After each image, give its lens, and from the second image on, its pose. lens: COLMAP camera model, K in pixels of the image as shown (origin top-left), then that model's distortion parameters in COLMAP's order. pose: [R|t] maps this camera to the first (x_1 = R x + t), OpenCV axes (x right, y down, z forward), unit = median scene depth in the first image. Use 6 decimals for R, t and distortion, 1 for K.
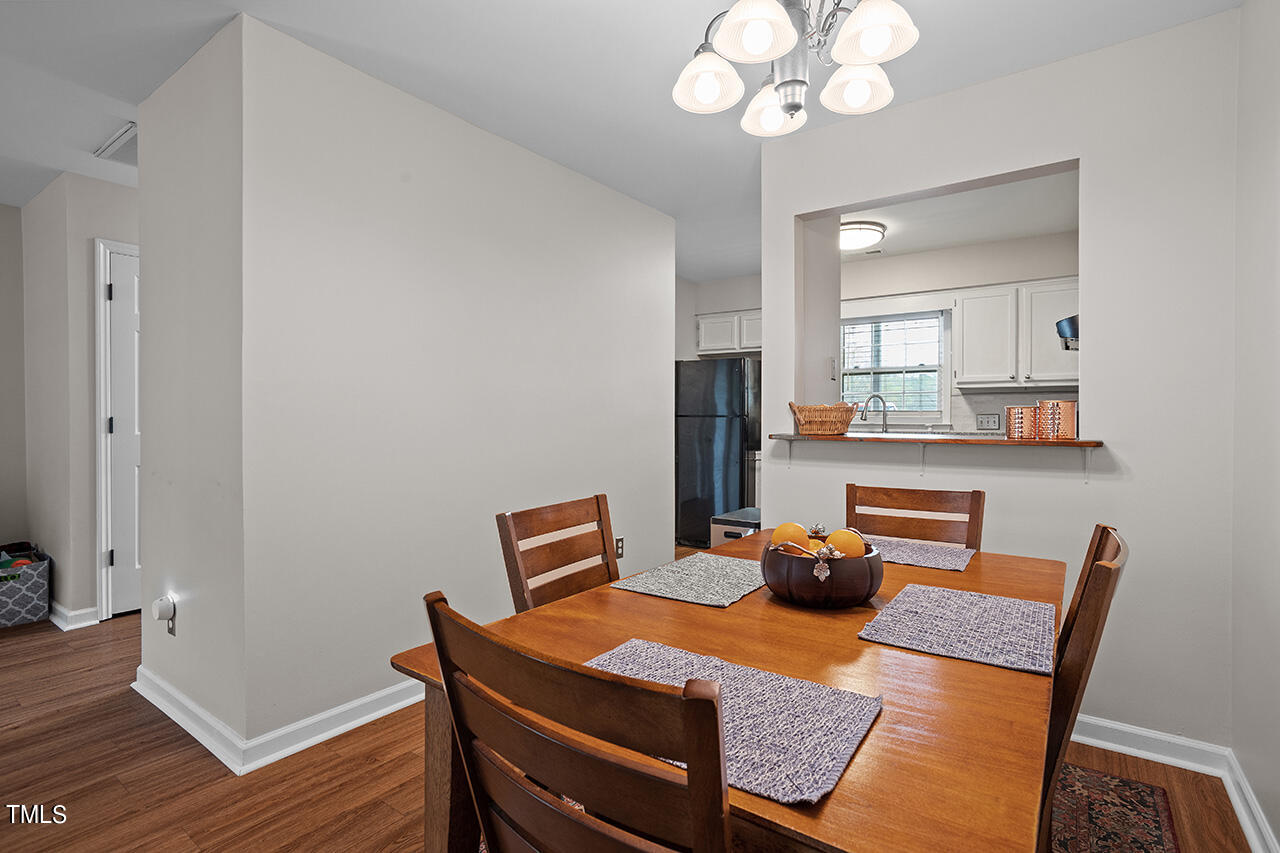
lens RADIAL K [[624.7, 0, 642.2], [0, 624.7, 424.7], [0, 0, 1]] dist [-0.032032, 0.020211]
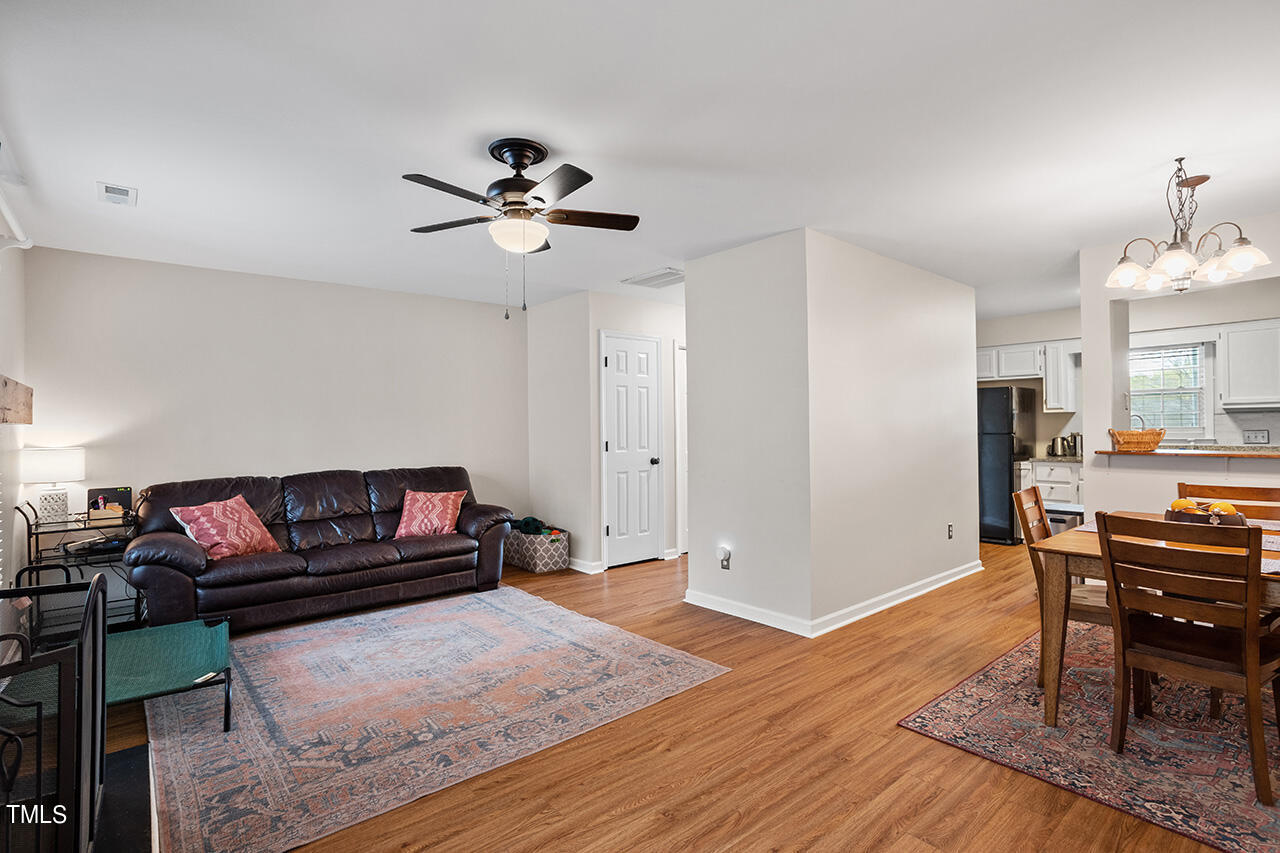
lens RADIAL K [[624.7, 0, 641.3], [0, 624.7, 423.4], [0, 0, 1]] dist [-0.032032, 0.020211]
pose [[0.972678, -0.014843, -0.231681, -0.410540], [0.010367, 0.999736, -0.020523, -0.025370], [0.231925, 0.017560, 0.972575, -0.546745]]
